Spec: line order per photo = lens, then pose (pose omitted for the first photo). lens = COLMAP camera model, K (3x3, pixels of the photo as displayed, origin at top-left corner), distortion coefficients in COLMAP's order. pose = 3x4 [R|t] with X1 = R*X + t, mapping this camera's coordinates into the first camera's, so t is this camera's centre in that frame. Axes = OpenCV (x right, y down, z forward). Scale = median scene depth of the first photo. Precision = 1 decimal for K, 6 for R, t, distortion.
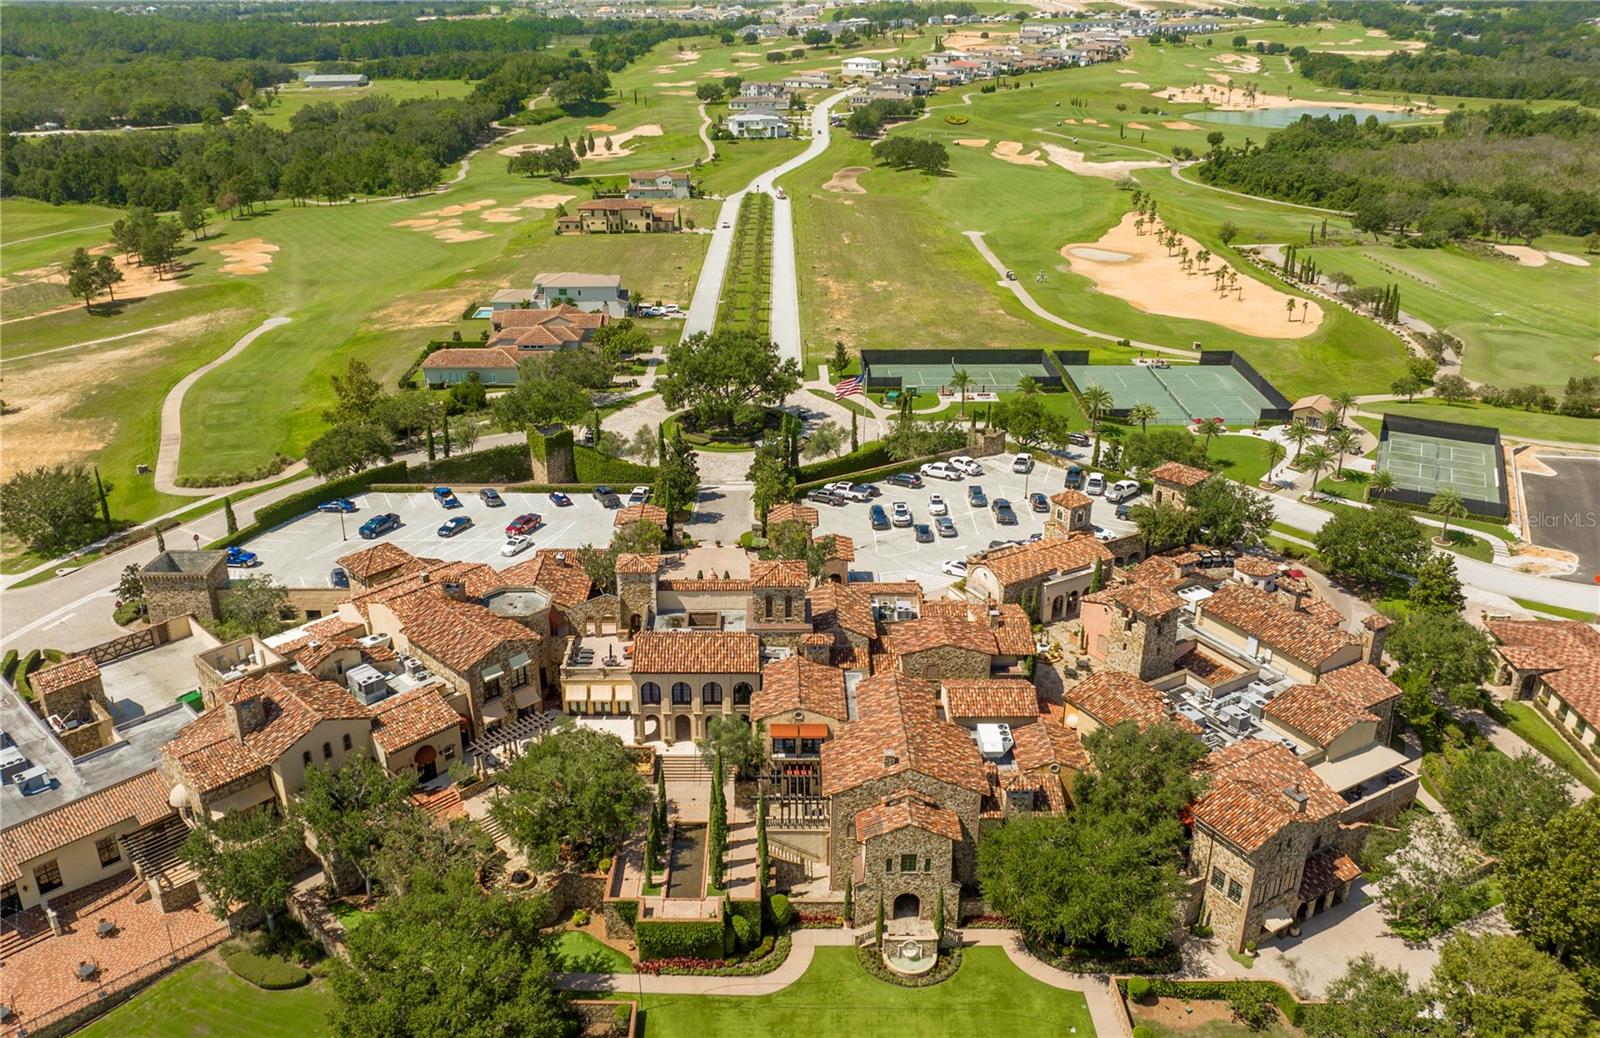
lens RADIAL K [[1232.4, 0, 792.0], [0, 1232.4, 510.3], [0, 0, 1]] dist [-0.011030, 0.013164]
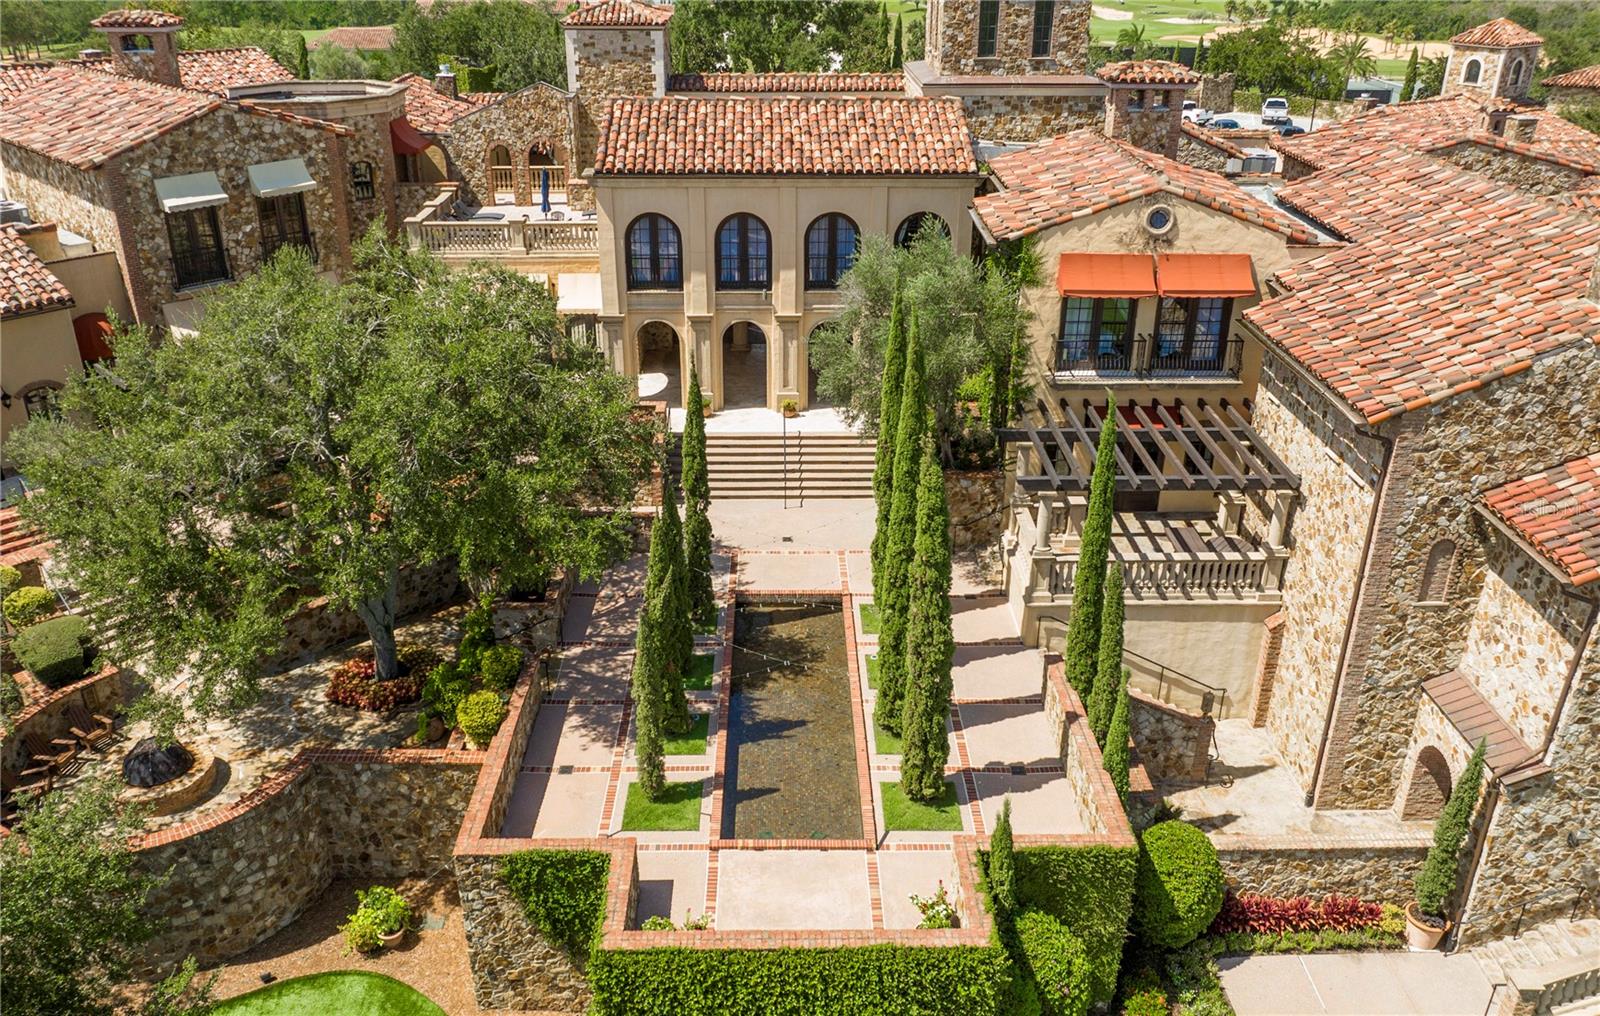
lens RADIAL K [[1177.6, 0, 801.2], [0, 1177.6, 501.9], [0, 0, 1]] dist [-0.031993, 0.027932]
pose [[0.999889, -0.003433, 0.014492, -0.082486], [0.003171, 0.999831, 0.018091, 0.223819], [-0.014552, -0.018043, 0.999731, 0.705652]]
